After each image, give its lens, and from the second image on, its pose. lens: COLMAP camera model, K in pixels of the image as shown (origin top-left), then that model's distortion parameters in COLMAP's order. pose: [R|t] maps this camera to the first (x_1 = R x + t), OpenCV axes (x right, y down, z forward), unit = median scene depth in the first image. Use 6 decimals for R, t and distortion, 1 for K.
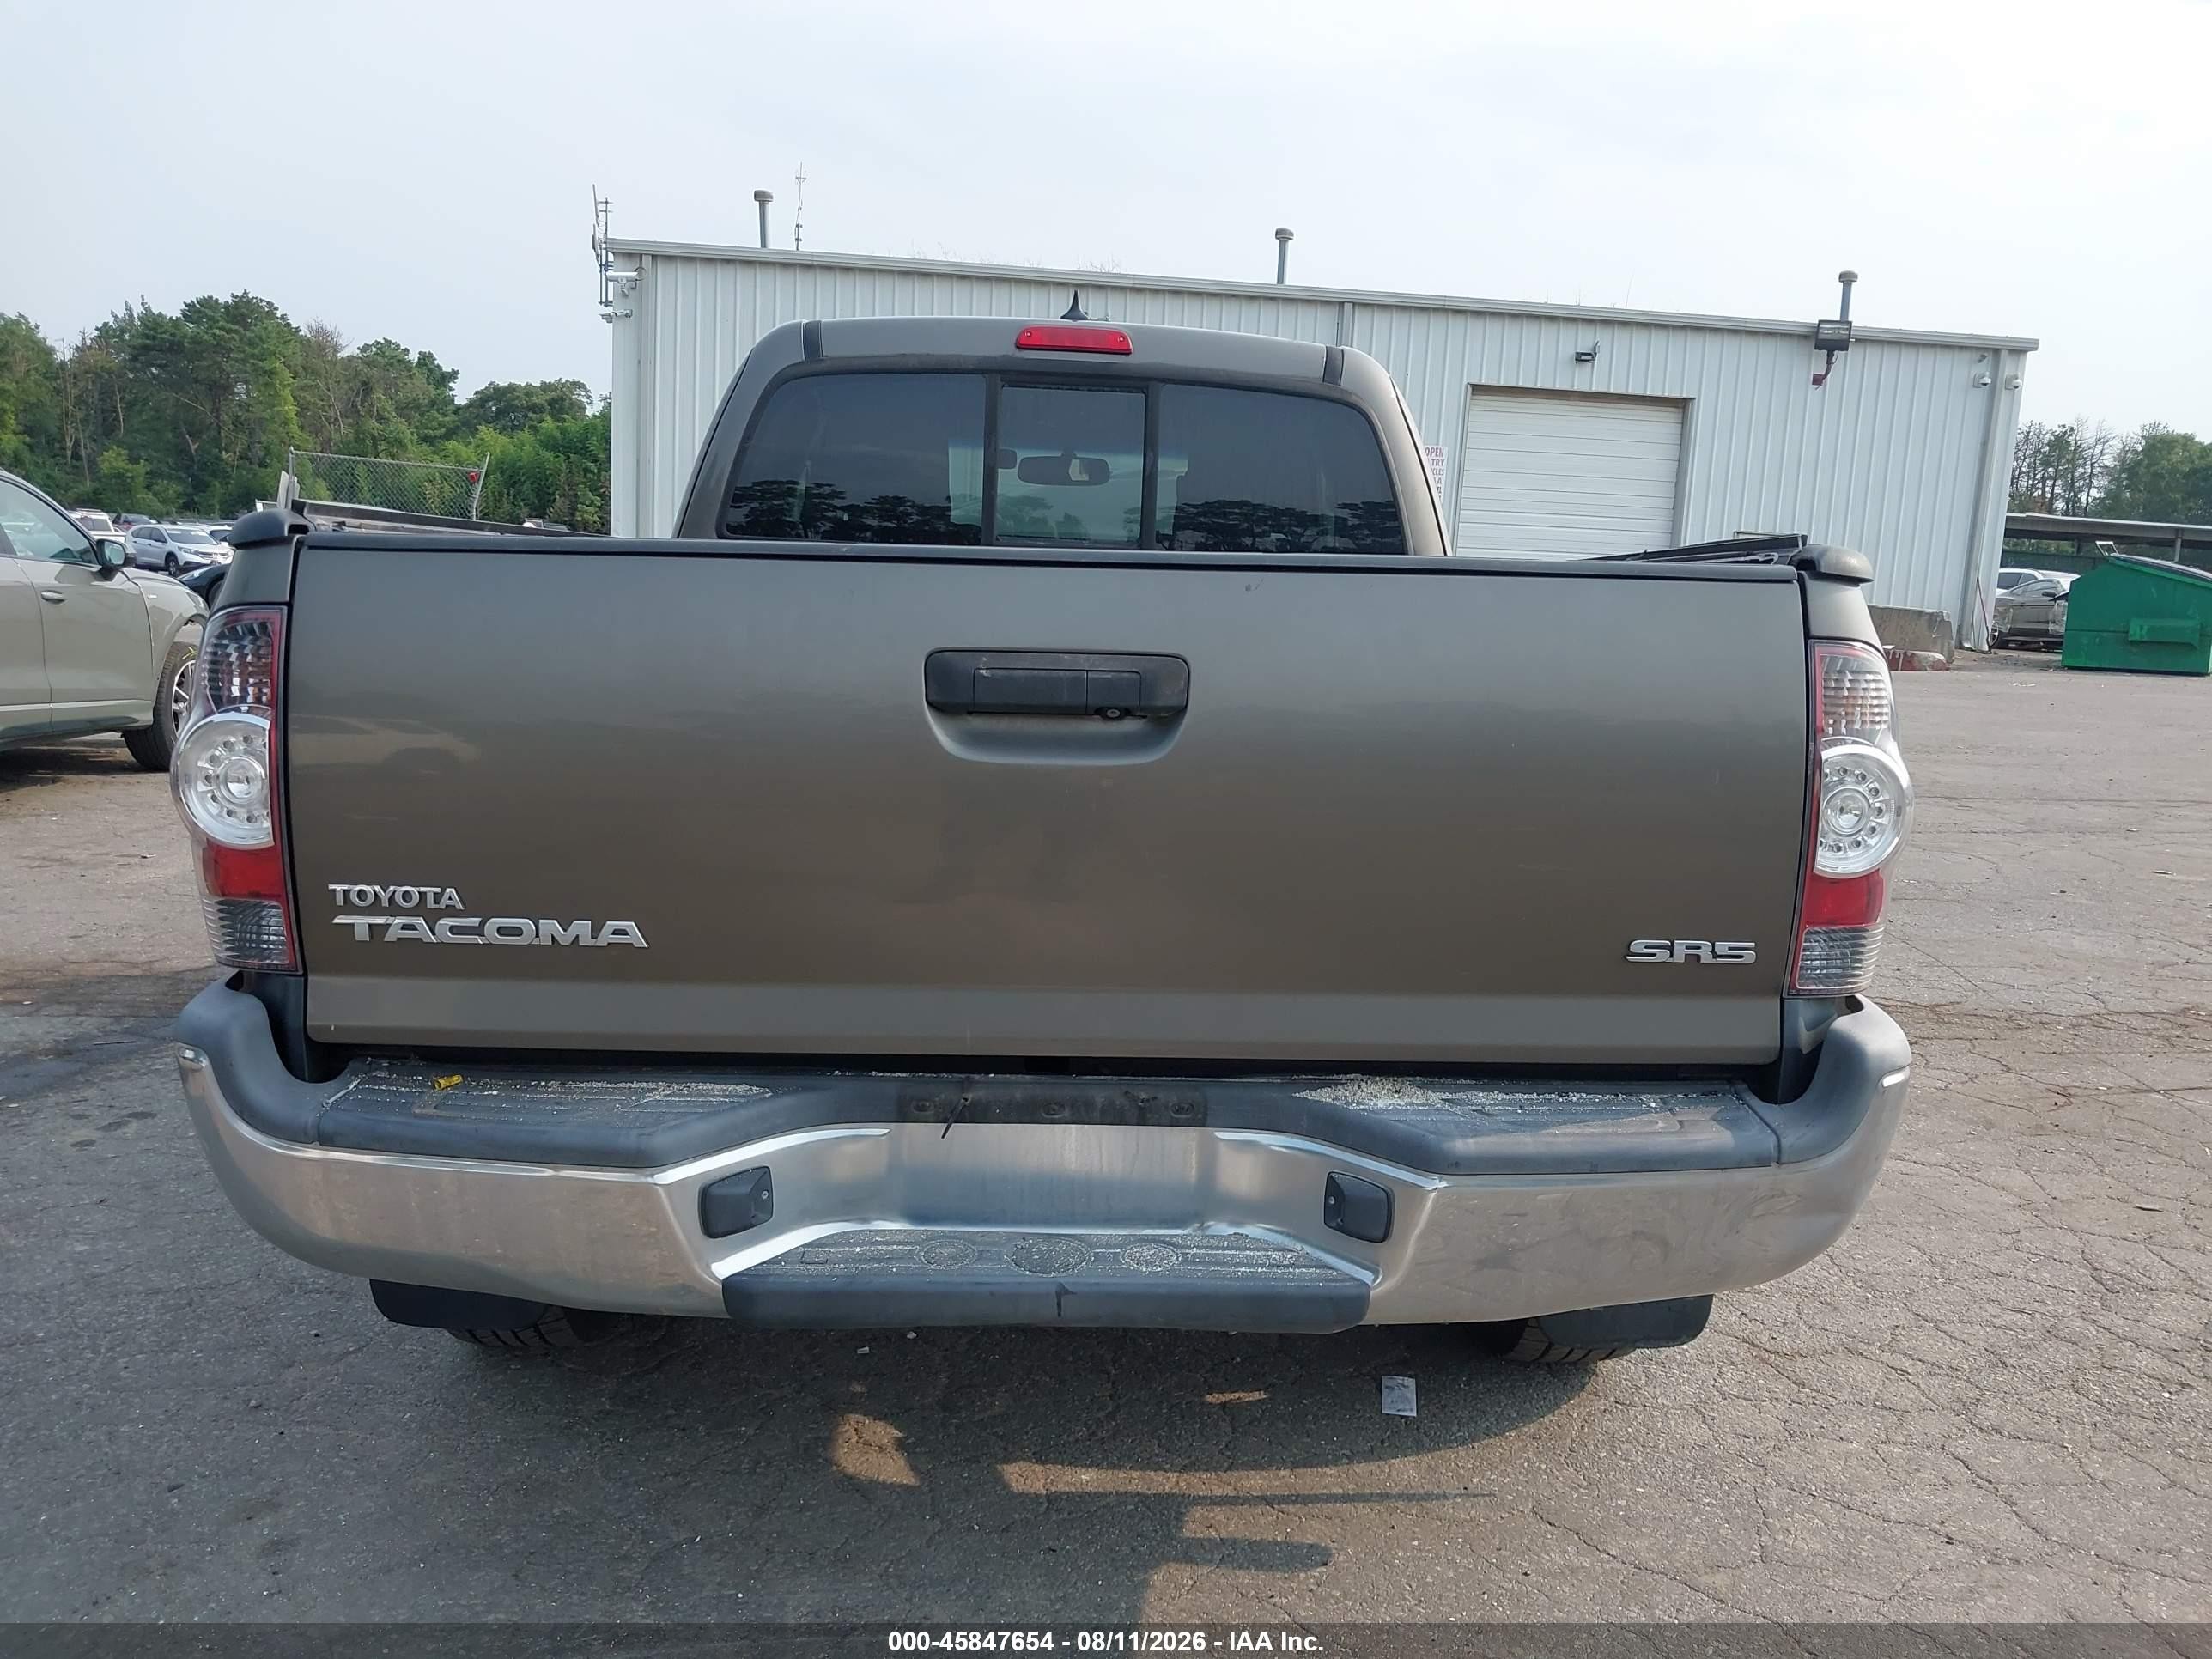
lens RADIAL K [[1711.8, 0, 1095.2], [0, 1711.8, 836.6], [0, 0, 1]] dist [-0.002529, -0.012690]
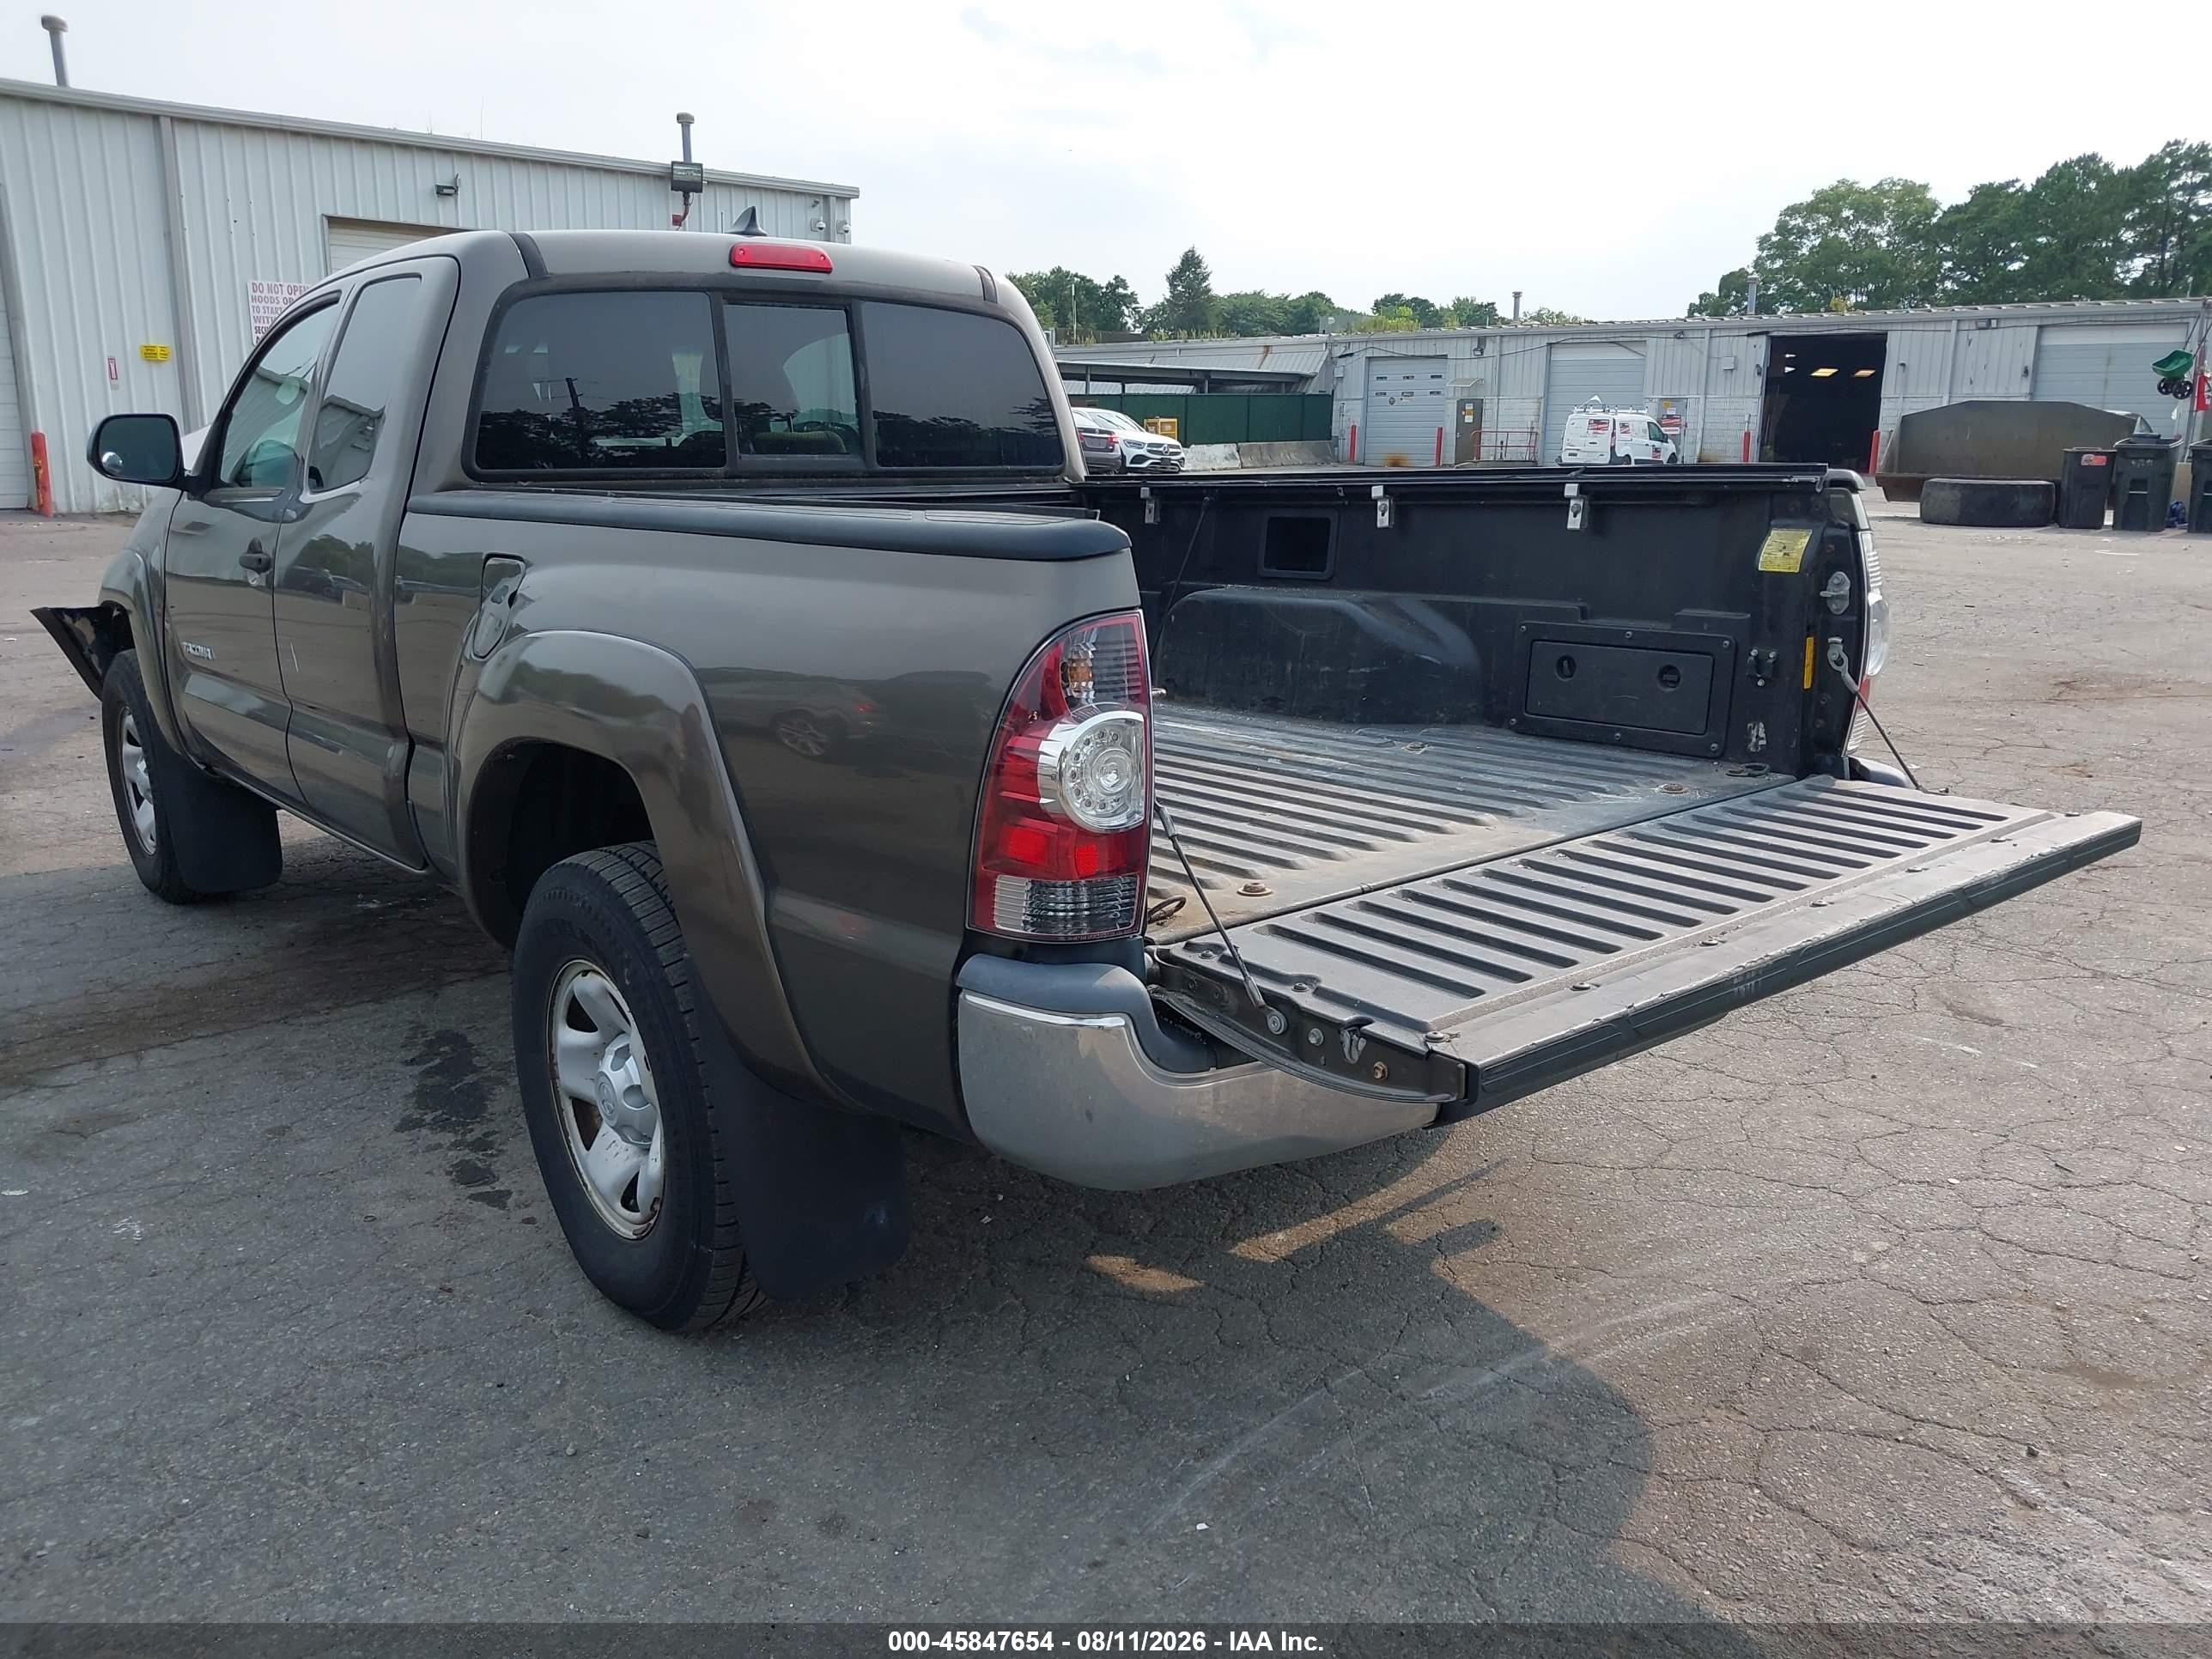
lens RADIAL K [[1711.8, 0, 1110.6], [0, 1711.8, 839.5], [0, 0, 1]] dist [-0.002529, -0.012690]
pose [[0.799752, -0.177948, 0.573350, -0.523066], [0.125246, 0.983500, 0.130542, -0.061074], [-0.587120, -0.032592, 0.808844, 0.052434]]
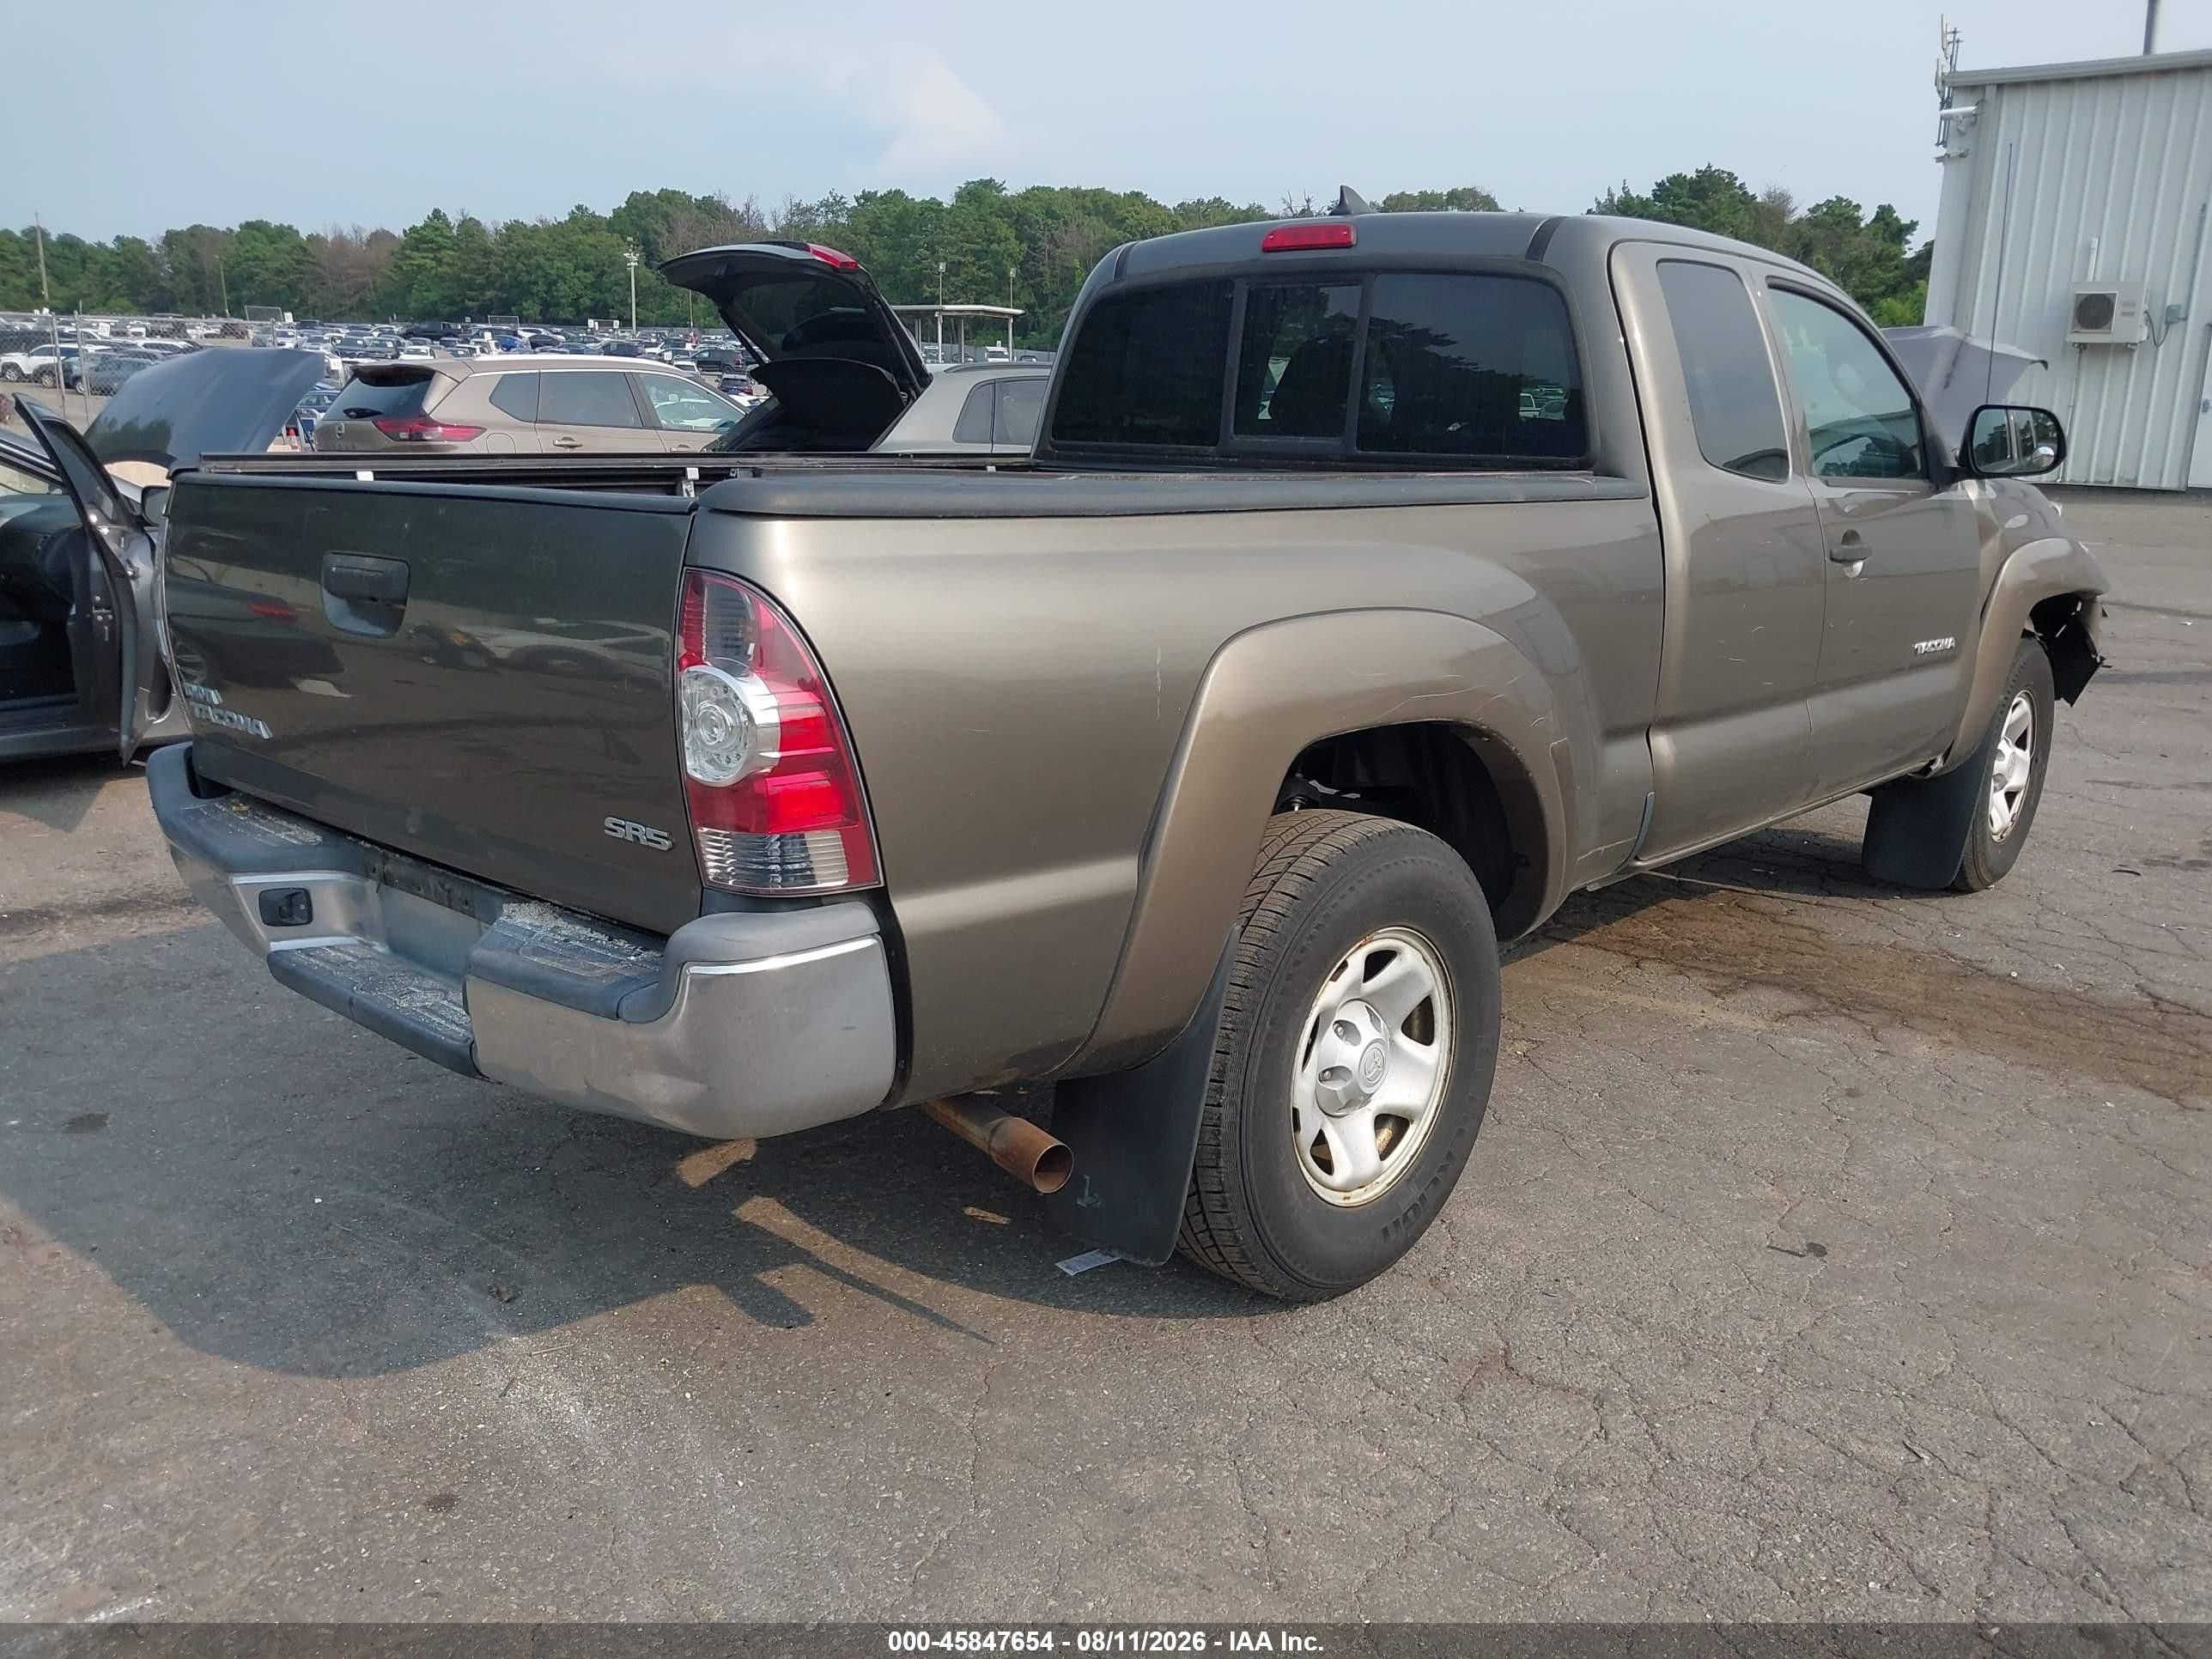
lens RADIAL K [[1711.8, 0, 1137.3], [0, 1711.8, 840.7], [0, 0, 1]] dist [-0.002529, -0.012690]
pose [[0.718863, 0.135659, -0.681787, 0.678347], [-0.081751, 0.990465, 0.110882, -0.041690], [0.690328, -0.023972, 0.723099, 0.190746]]
